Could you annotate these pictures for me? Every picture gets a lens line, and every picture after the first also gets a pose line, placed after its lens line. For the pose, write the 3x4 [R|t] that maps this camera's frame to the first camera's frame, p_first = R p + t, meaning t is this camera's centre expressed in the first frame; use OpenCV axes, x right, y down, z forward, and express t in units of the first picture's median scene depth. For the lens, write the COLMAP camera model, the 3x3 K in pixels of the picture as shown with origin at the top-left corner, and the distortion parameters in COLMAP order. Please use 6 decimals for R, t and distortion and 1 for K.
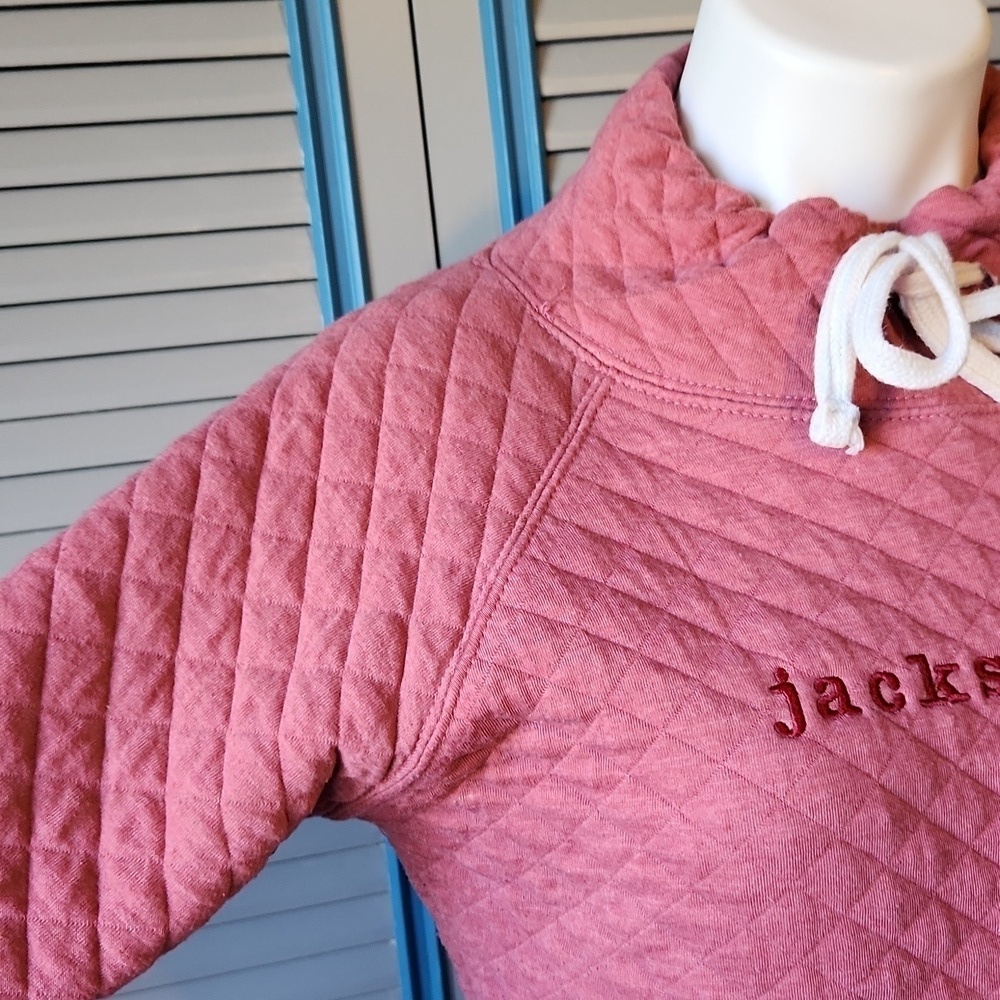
lens RADIAL K [[1445.9, 0, 490.6], [0, 1445.9, 471.9], [0, 0, 1]] dist [0.078705, 0.000000]
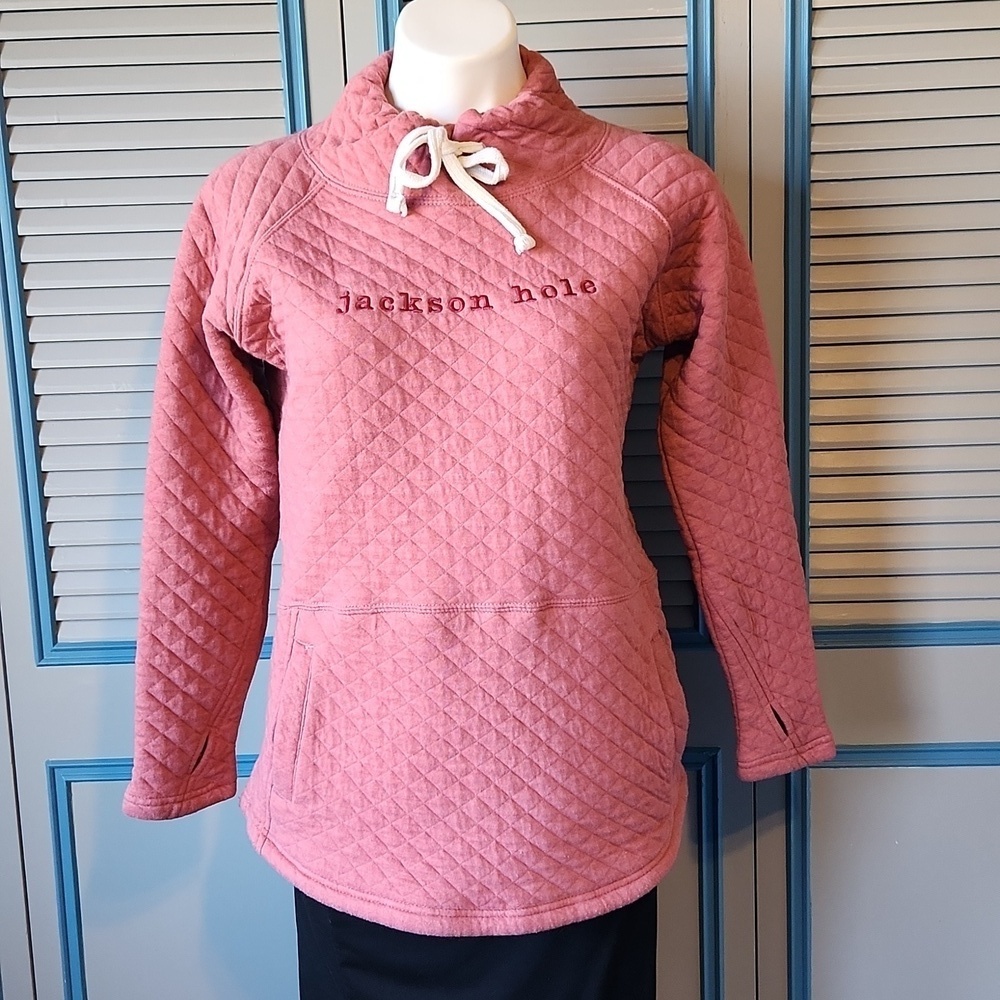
lens RADIAL K [[1445.9, 0, 513.7], [0, 1445.9, 501.9], [0, 0, 1]] dist [0.078705, 0.000000]
pose [[0.969639, 0.114481, -0.216087, 1.030838], [-0.106910, 0.993183, 0.046446, 0.338698], [0.219931, -0.021934, 0.975269, -1.382763]]
